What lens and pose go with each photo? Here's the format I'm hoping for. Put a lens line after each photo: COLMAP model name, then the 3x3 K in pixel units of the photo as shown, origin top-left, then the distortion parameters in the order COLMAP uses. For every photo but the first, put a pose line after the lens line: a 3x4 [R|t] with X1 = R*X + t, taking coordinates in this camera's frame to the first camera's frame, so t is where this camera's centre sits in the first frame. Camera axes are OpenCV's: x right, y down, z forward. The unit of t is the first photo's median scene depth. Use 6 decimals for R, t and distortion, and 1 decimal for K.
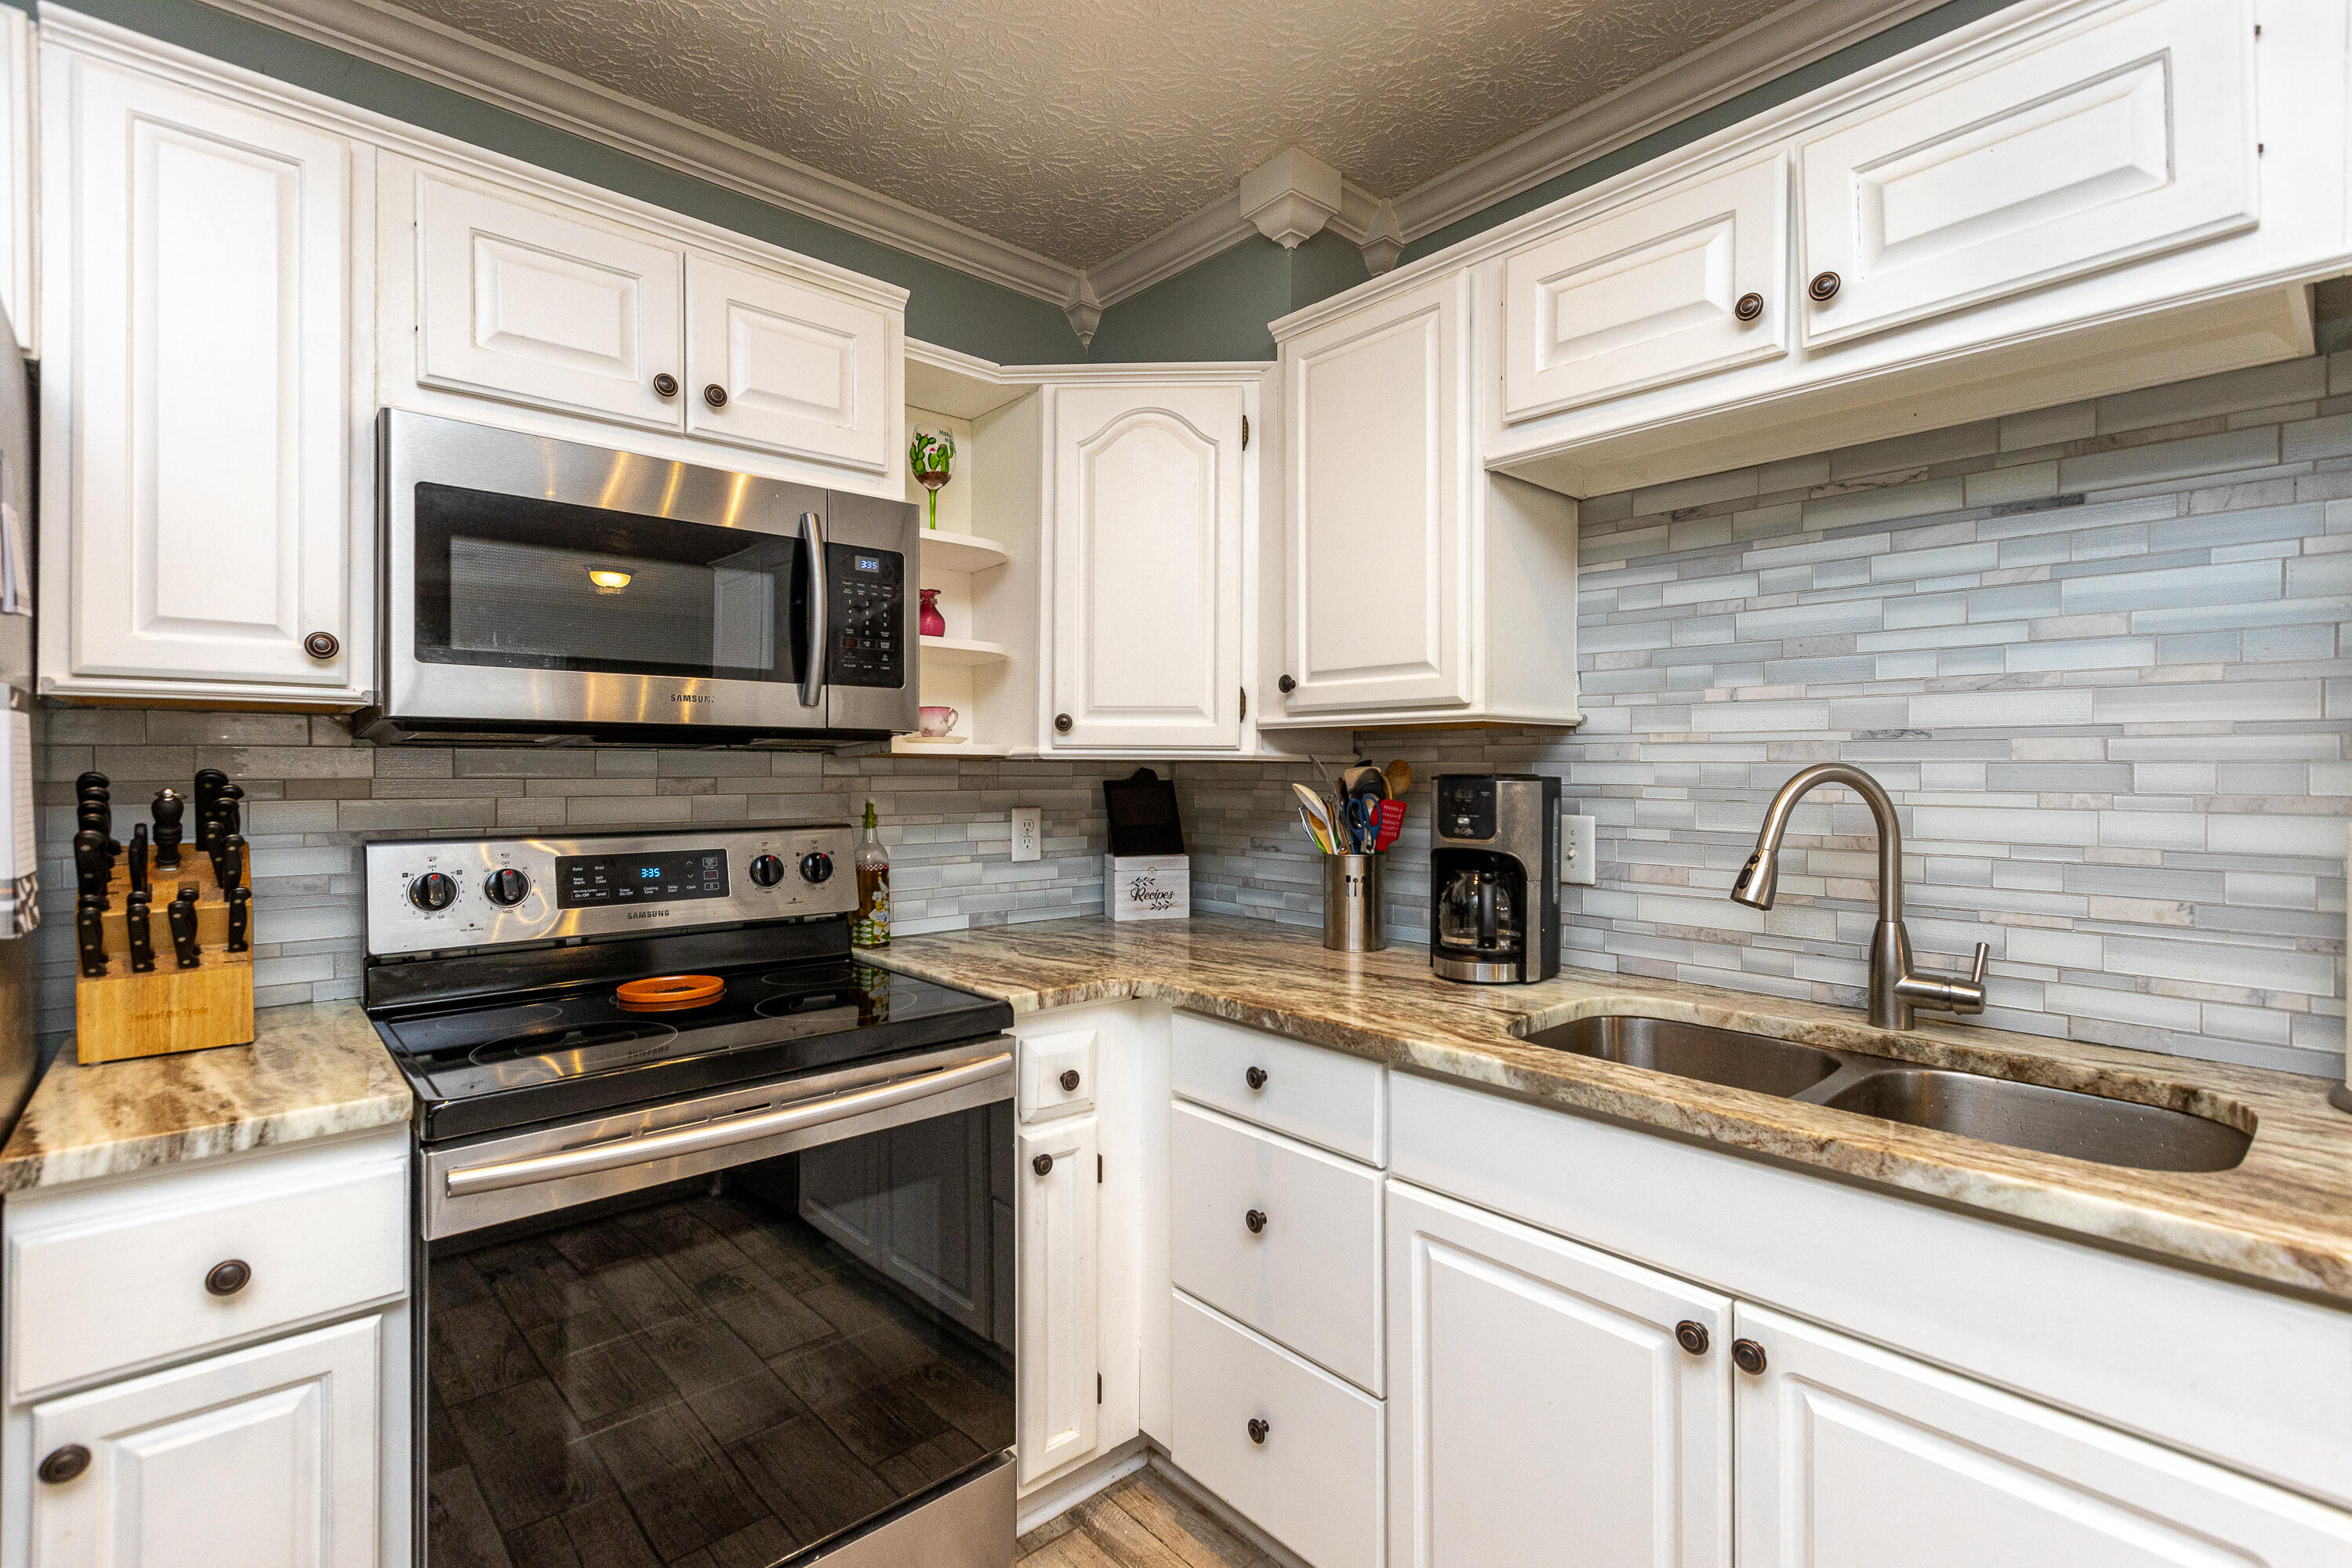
lens RADIAL K [[1059.1, 0, 1256.9], [0, 1059.1, 770.5], [0, 0, 1]] dist [0.003281, 0.000352]
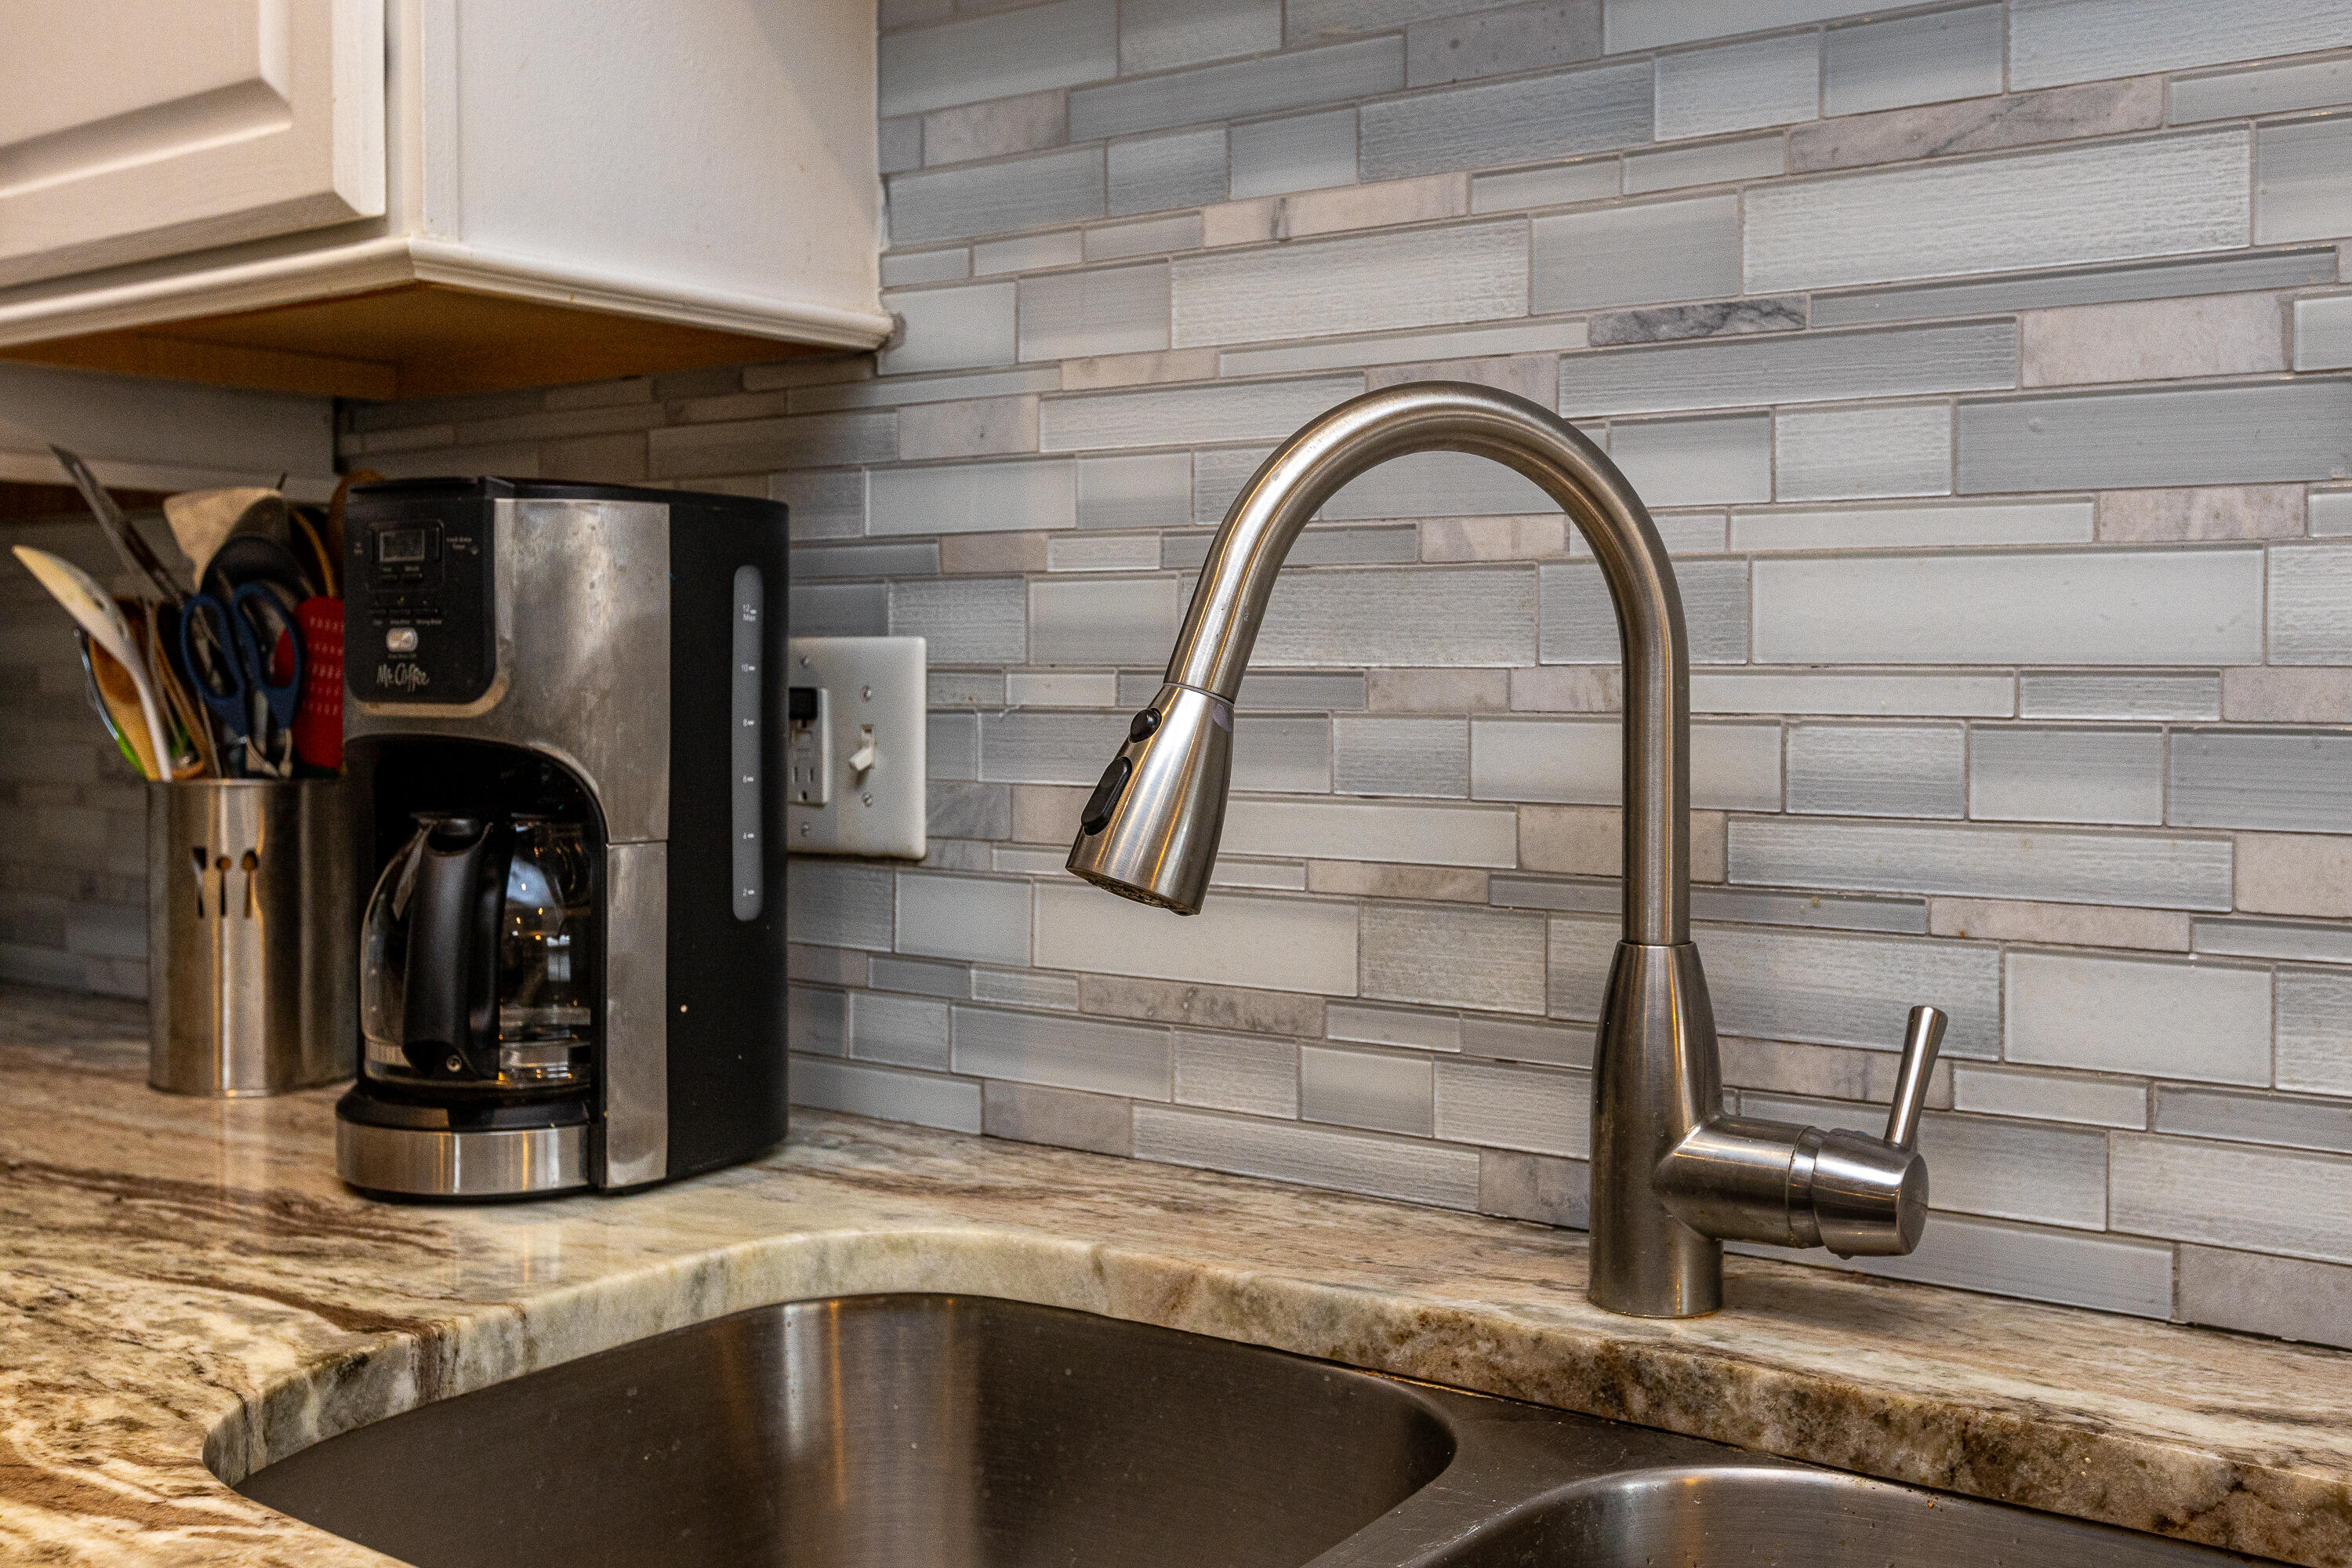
lens RADIAL K [[2248.1, 0, 1376.8], [0, 2248.1, 704.1], [0, 0, 1]] dist [0.003085, 0.000803]
pose [[0.974899, -0.002541, 0.222633, 0.317705], [-0.000598, 0.999901, 0.014027, 0.056071], [-0.222647, -0.013808, 0.974801, 0.343251]]
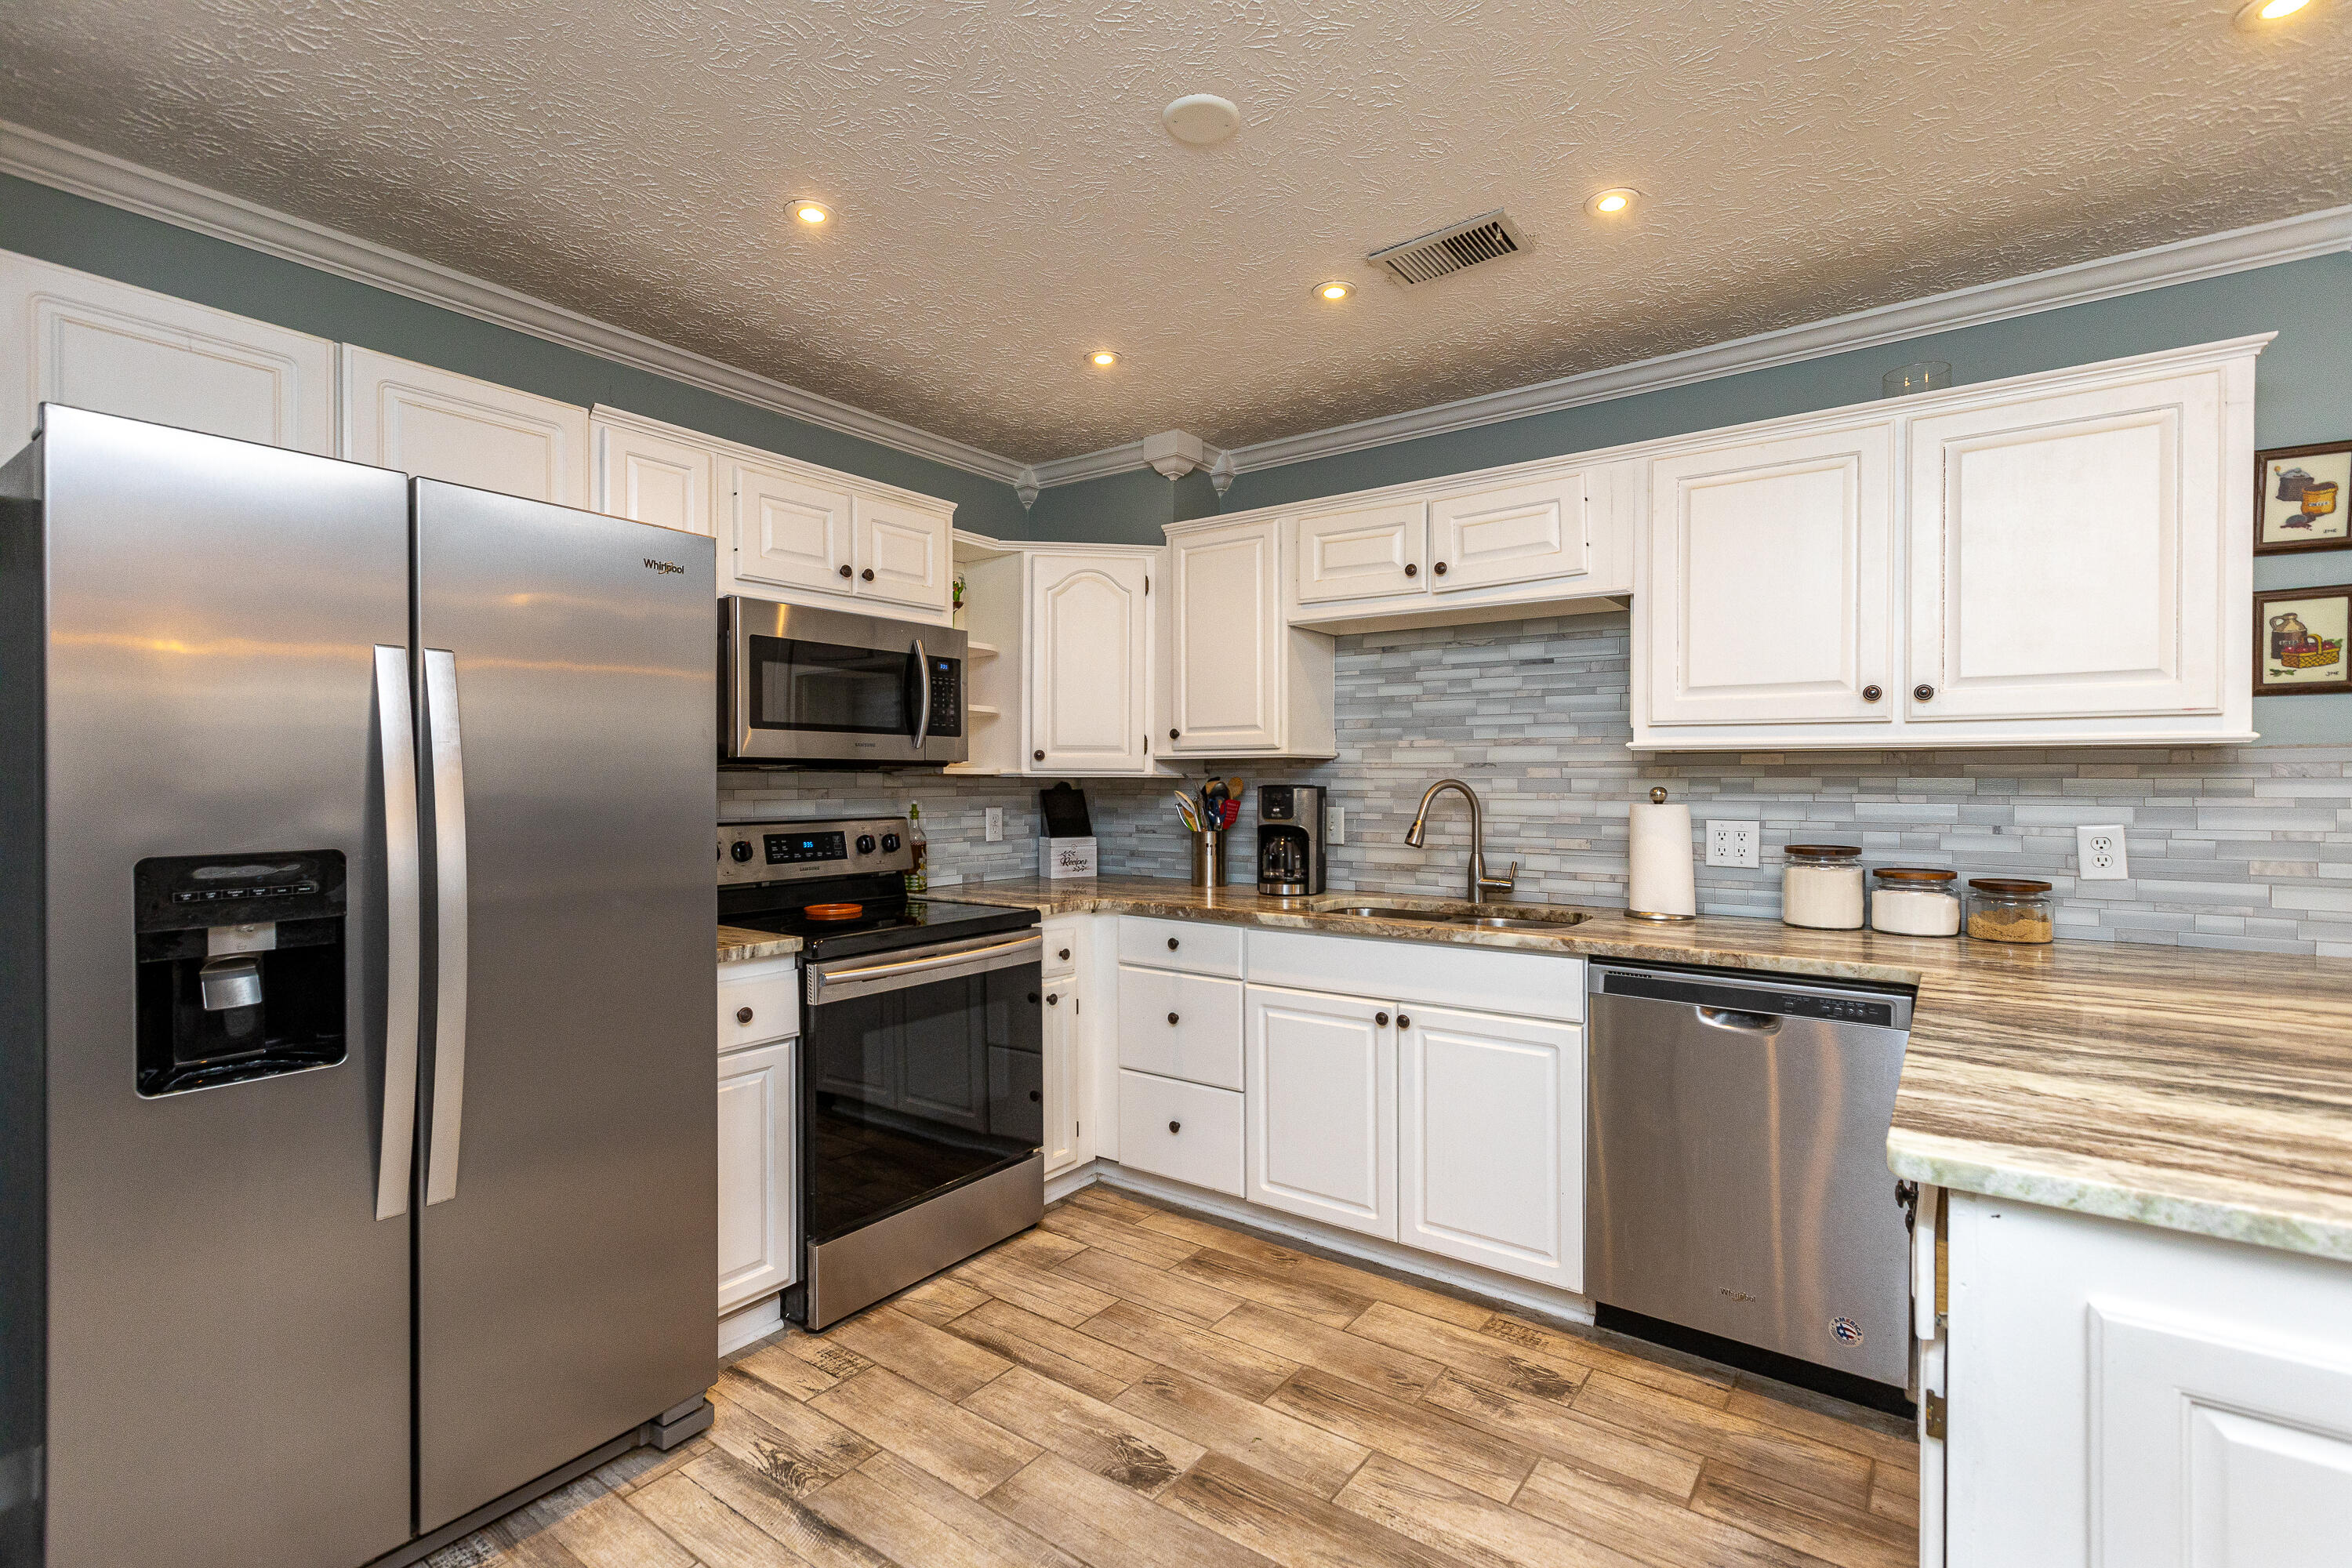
lens RADIAL K [[1073.9, 0, 1184.2], [0, 1073.9, 787.4], [0, 0, 1]] dist [0.000279, 0.000313]
pose [[0.987685, -0.003919, 0.156409, -0.263802], [0.003042, 0.999978, 0.005843, -0.003711], [-0.156428, -0.005295, 0.987675, -0.855035]]
